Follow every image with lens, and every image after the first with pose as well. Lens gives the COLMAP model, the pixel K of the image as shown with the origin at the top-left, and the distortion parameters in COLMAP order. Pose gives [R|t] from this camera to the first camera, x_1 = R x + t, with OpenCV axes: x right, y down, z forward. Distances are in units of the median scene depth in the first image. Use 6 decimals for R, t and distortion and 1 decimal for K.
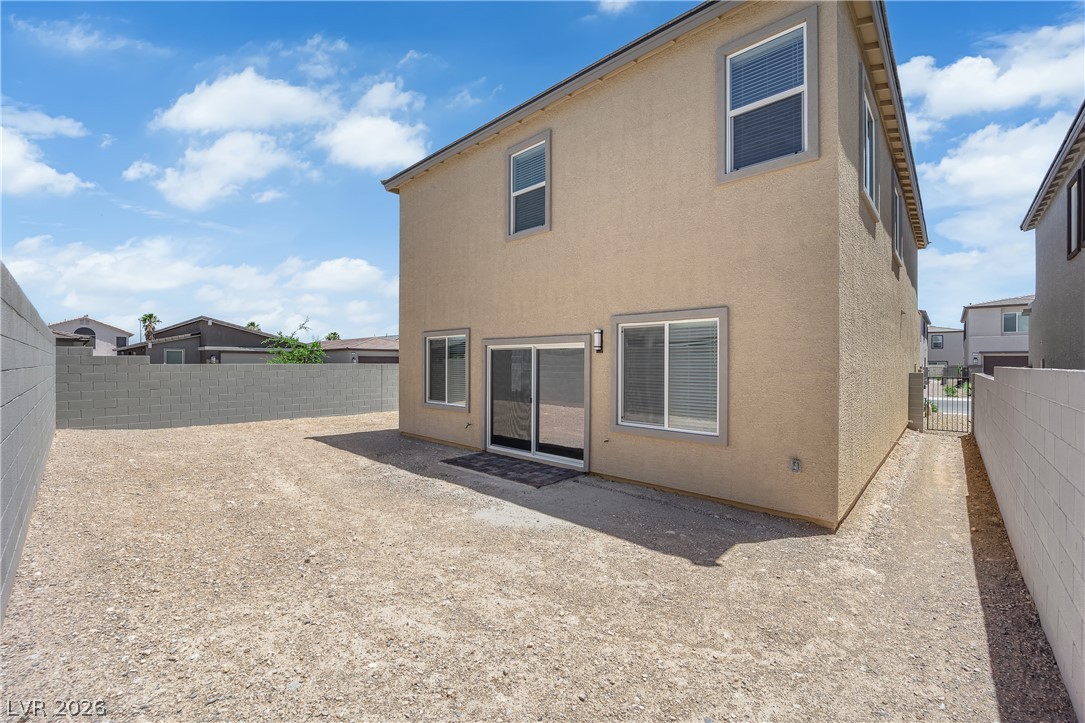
lens RADIAL K [[436.5, 0, 536.7], [0, 436.5, 362.0], [0, 0, 1]] dist [-0.011756, -0.001505]
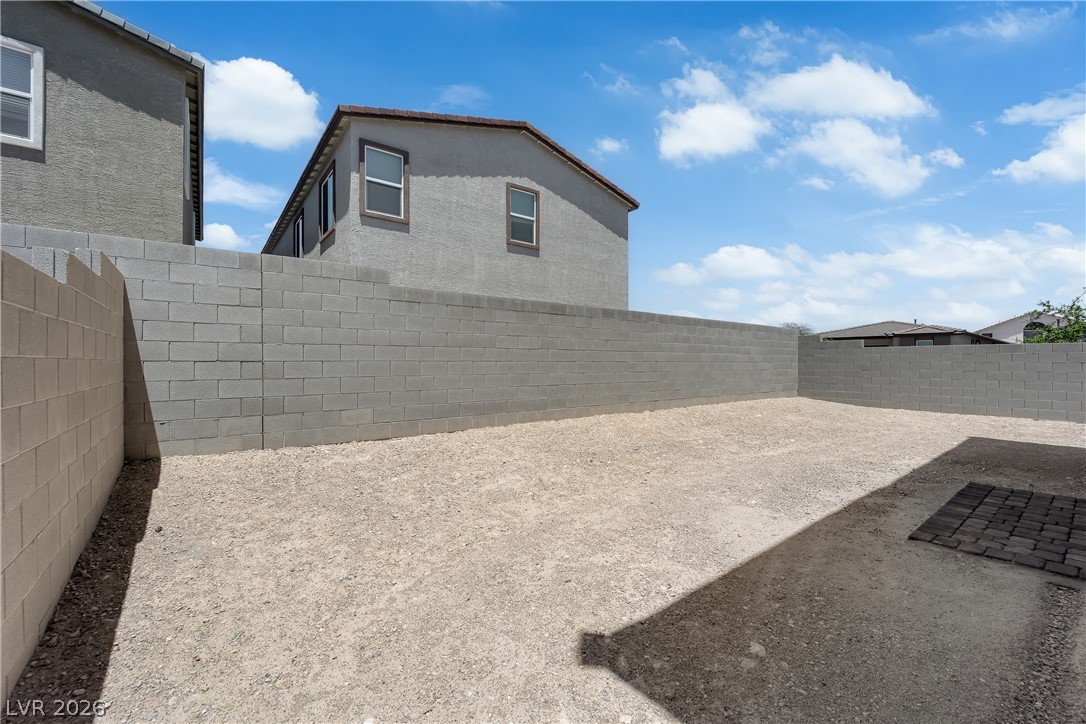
lens RADIAL K [[436.9, 0, 533.0], [0, 436.9, 361.6], [0, 0, 1]] dist [-0.011756, -0.001505]
pose [[-0.155032, 0.000344, -0.987909, 0.837144], [-0.000343, 1.000000, 0.000402, 0.111113], [0.987909, 0.000401, -0.155032, 0.915158]]
